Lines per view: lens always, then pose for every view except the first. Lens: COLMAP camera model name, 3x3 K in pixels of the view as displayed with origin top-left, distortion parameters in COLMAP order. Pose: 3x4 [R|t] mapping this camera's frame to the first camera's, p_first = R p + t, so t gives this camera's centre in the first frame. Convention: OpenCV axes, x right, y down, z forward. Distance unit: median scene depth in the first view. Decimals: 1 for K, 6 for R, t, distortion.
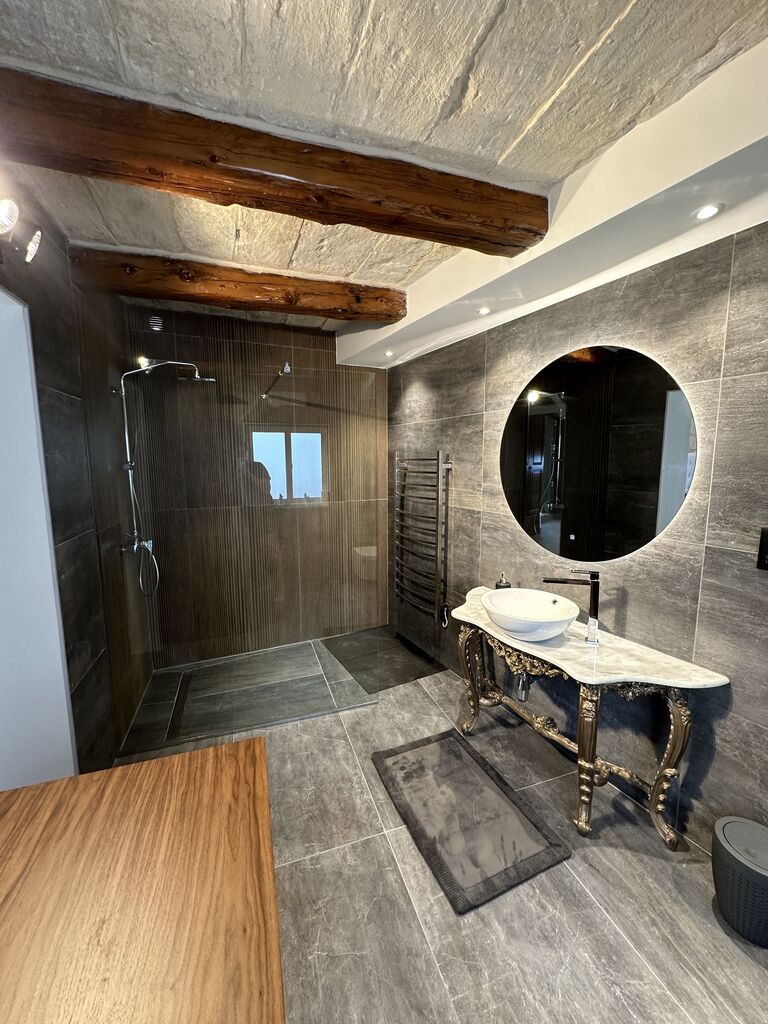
lens RADIAL K [[408.2, 0, 384.2], [0, 408.2, 512.7], [0, 0, 1]] dist [-0.004068, 0.000613]
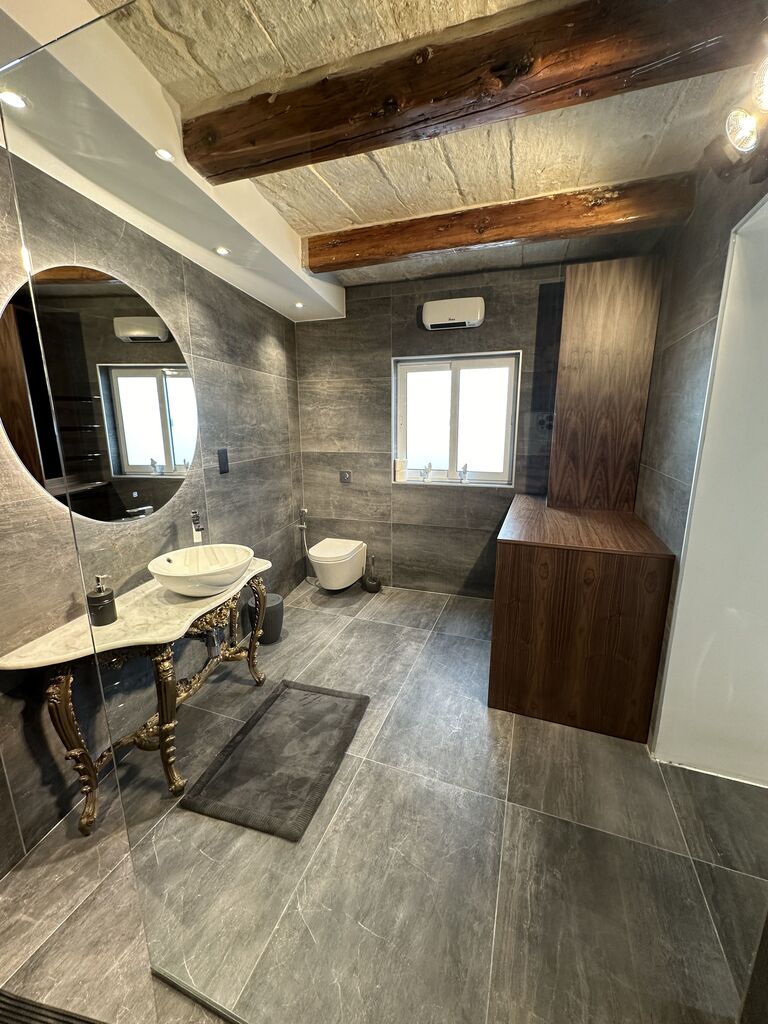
lens RADIAL K [[408.3, 0, 384.0], [0, 408.3, 512.0], [0, 0, 1]] dist [-0.001166, 0.000115]
pose [[-0.768874, -0.127739, 0.626510, -0.603659], [0.091917, 0.947582, 0.306006, -0.146301], [-0.632759, 0.292868, -0.716830, 1.492761]]
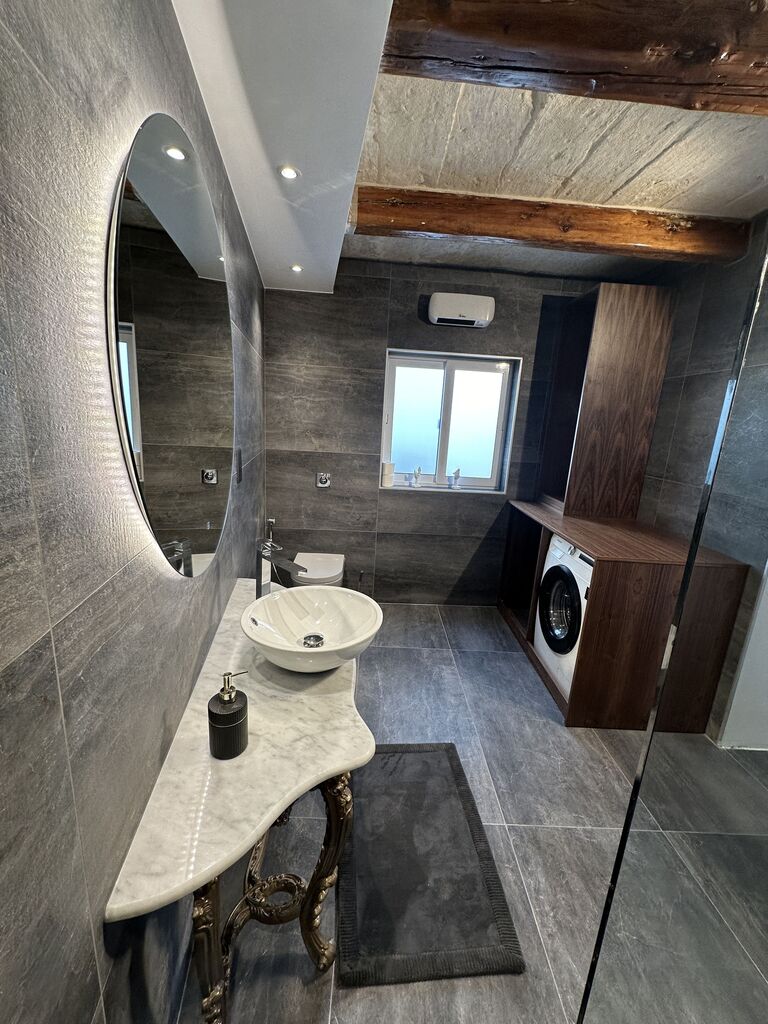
lens RADIAL K [[408.2, 0, 384.2], [0, 408.2, 512.7], [0, 0, 1]] dist [-0.004068, 0.000613]
pose [[-0.947216, -0.119314, 0.297566, 0.069865], [-0.011744, 0.940458, 0.339707, -0.174971], [-0.320380, 0.318281, -0.892218, 1.621997]]
